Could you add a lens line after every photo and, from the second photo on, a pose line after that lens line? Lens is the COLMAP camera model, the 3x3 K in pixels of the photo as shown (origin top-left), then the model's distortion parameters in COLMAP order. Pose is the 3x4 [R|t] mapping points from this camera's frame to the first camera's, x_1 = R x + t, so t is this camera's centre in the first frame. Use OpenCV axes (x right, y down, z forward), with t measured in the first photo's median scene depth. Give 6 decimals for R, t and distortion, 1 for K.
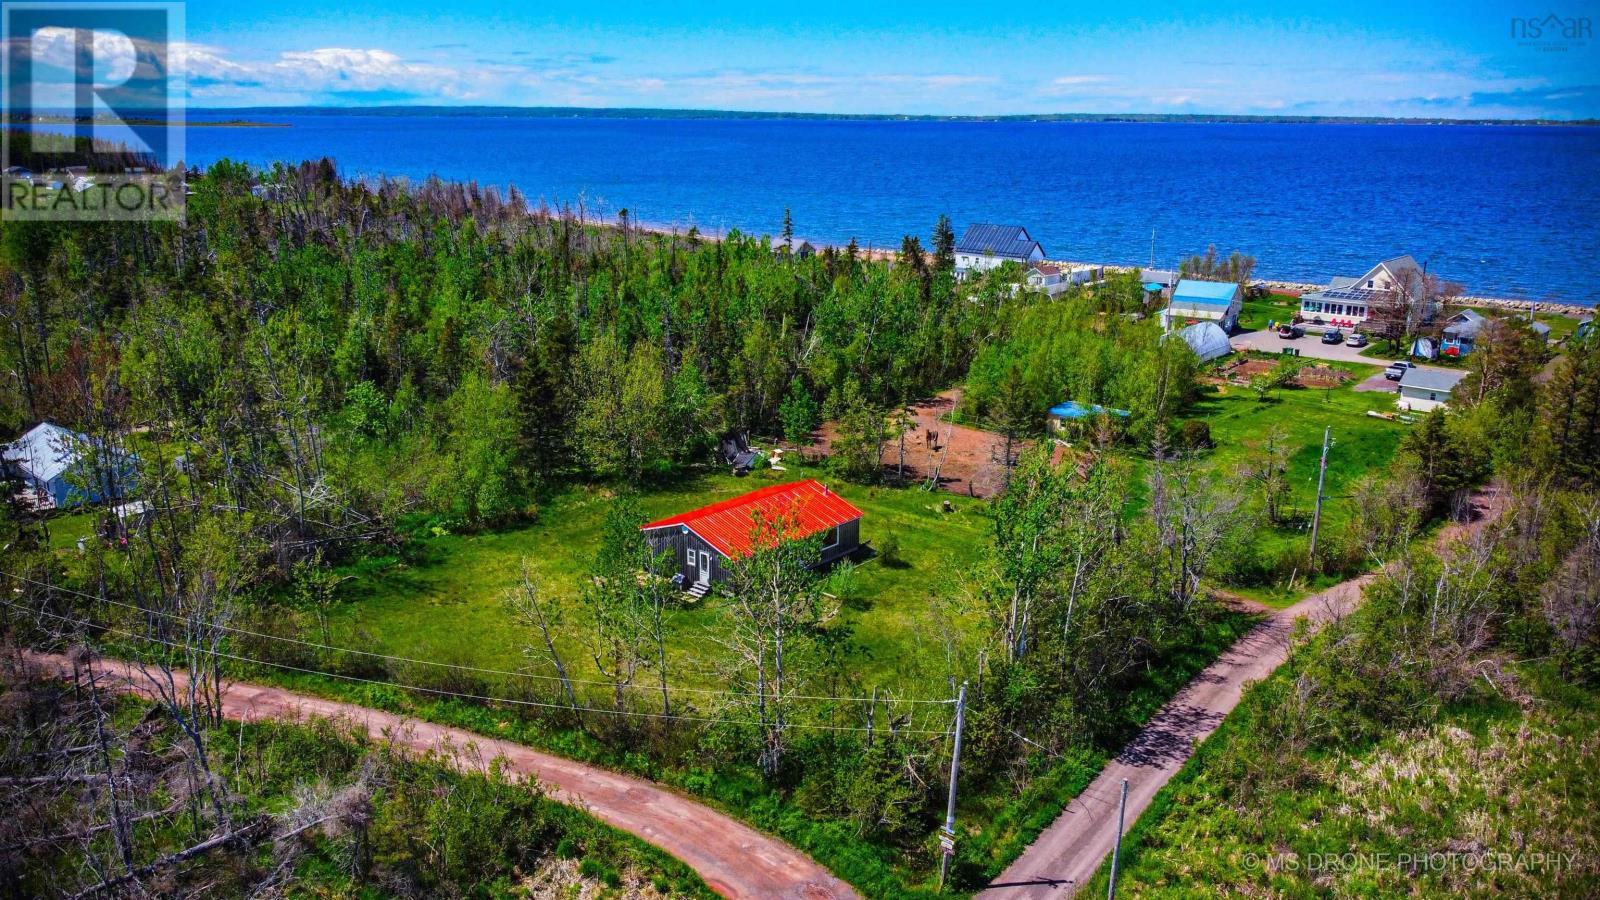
lens RADIAL K [[1245.1, 0, 800.0], [0, 1245.1, 450.0], [0, 0, 1]] dist [0.008682, -0.000220]
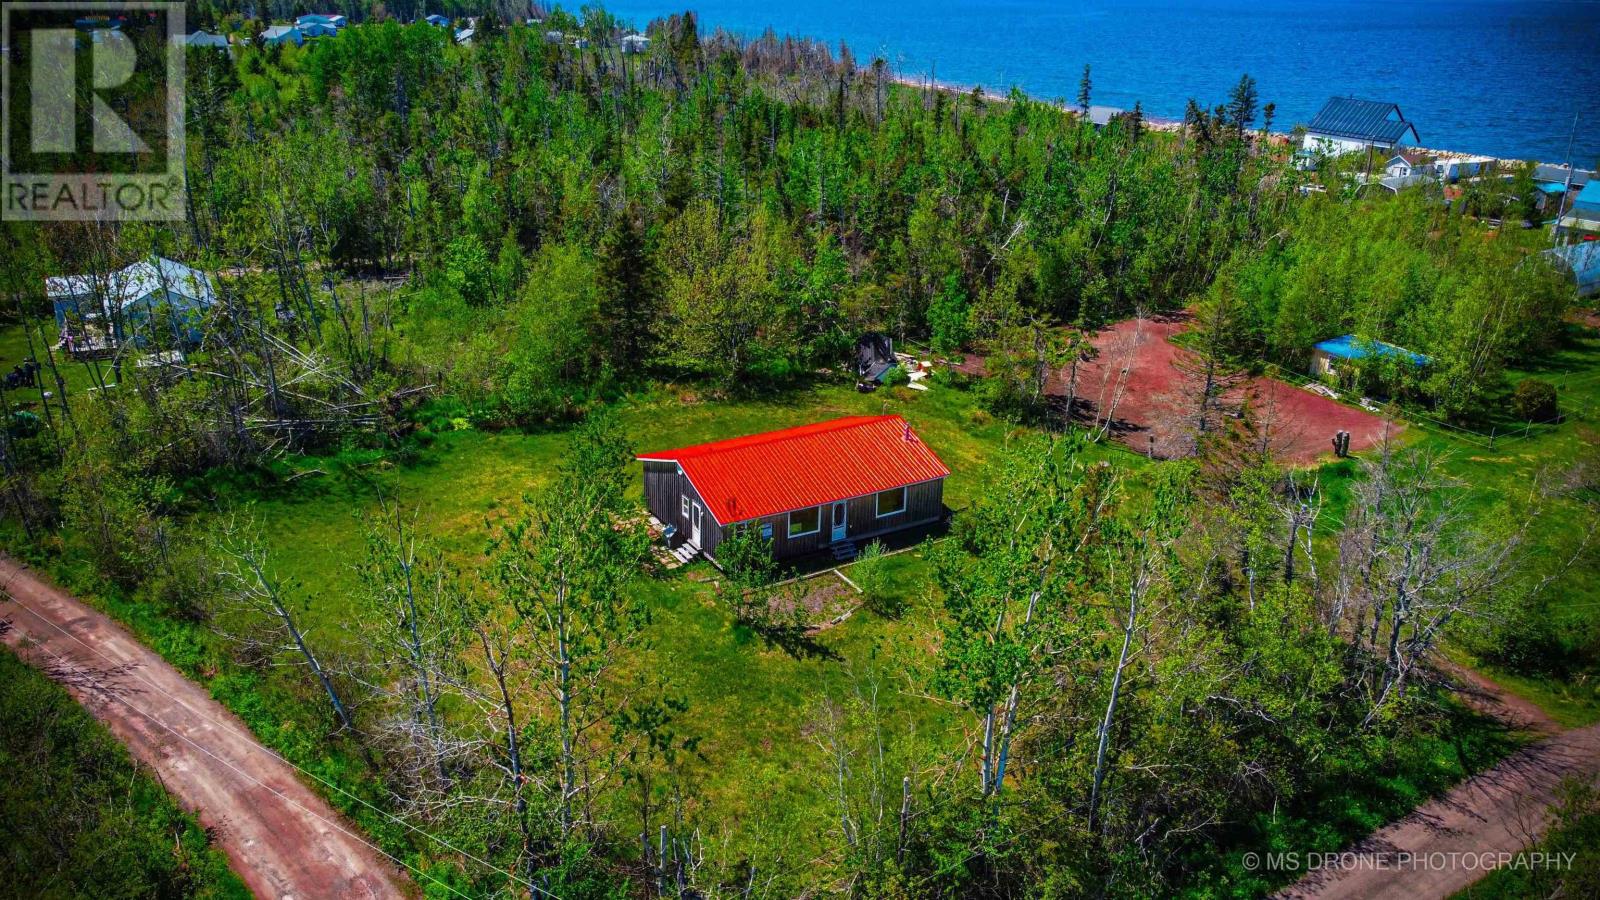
lens RADIAL K [[1208.0, 0, 800.0], [0, 1208.0, 450.0], [0, 0, 1]] dist [0.003441, -0.007985]
pose [[0.950861, 0.124702, -0.283395, 0.126681], [-0.094029, 0.988381, 0.119423, -0.028298], [0.294994, -0.086908, 0.951538, 0.241385]]
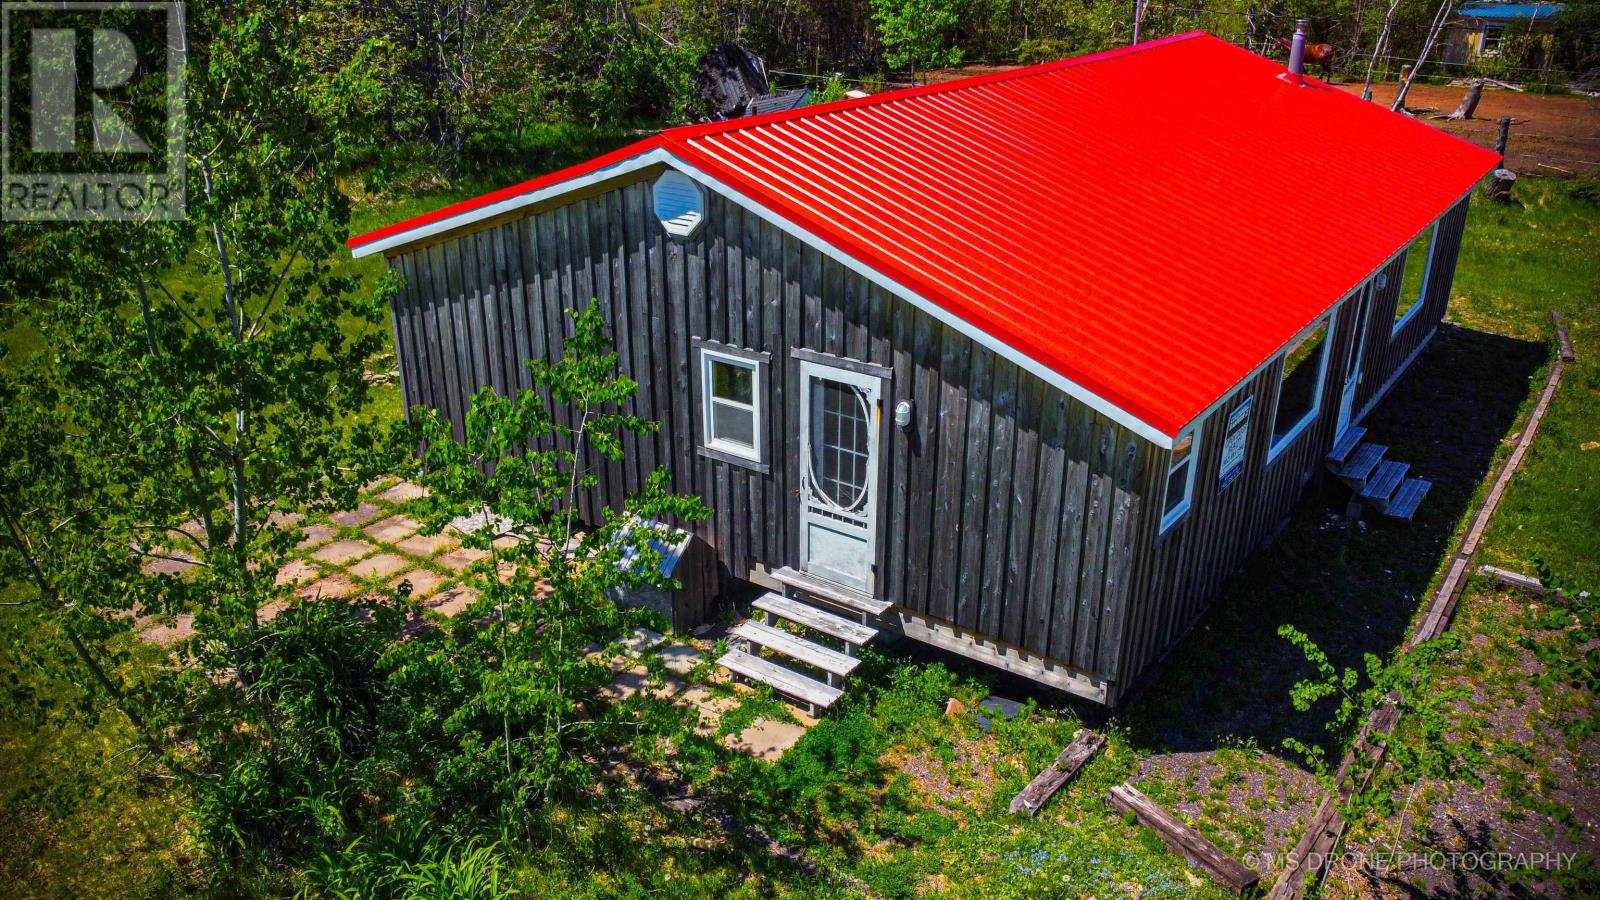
lens RADIAL K [[1208.0, 0, 800.0], [0, 1208.0, 450.0], [0, 0, 1]] dist [0.003441, -0.007985]
pose [[0.996187, -0.043142, 0.075830, -0.064383], [0.031537, 0.988474, 0.148069, 0.050728], [-0.081344, -0.145113, 0.986066, 0.616480]]
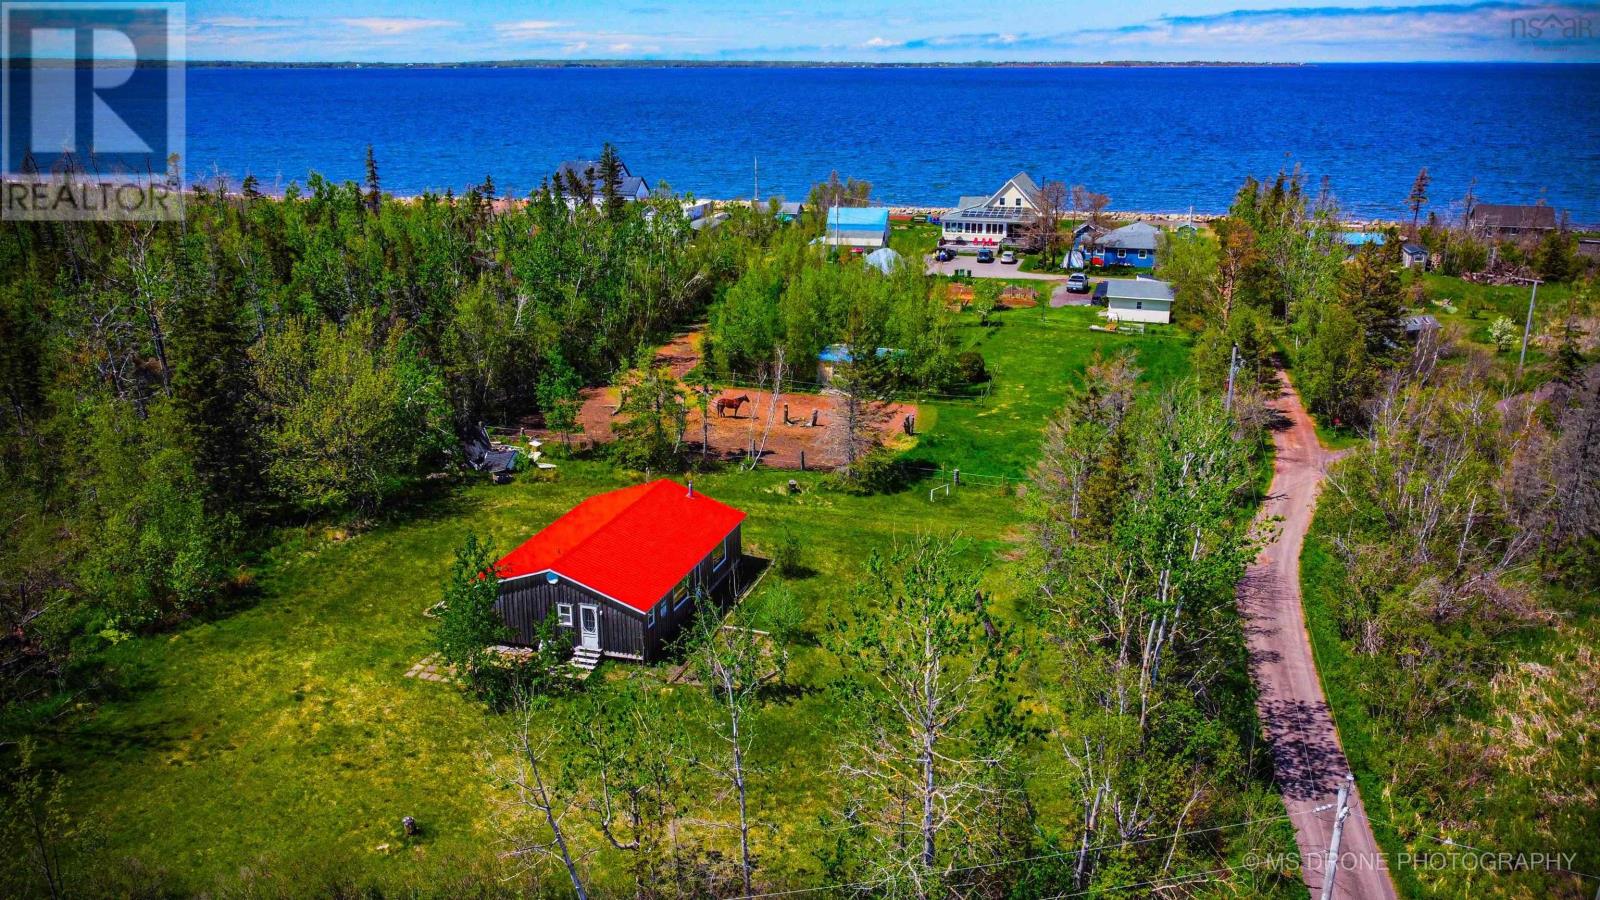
lens RADIAL K [[1222.7, 0, 800.0], [0, 1222.7, 450.0], [0, 0, 1]] dist [-0.003644, -0.000640]
pose [[0.915315, -0.129193, 0.381455, -0.155801], [0.111864, 0.991438, 0.067363, -0.027725], [-0.386891, -0.018987, 0.921930, 0.220512]]
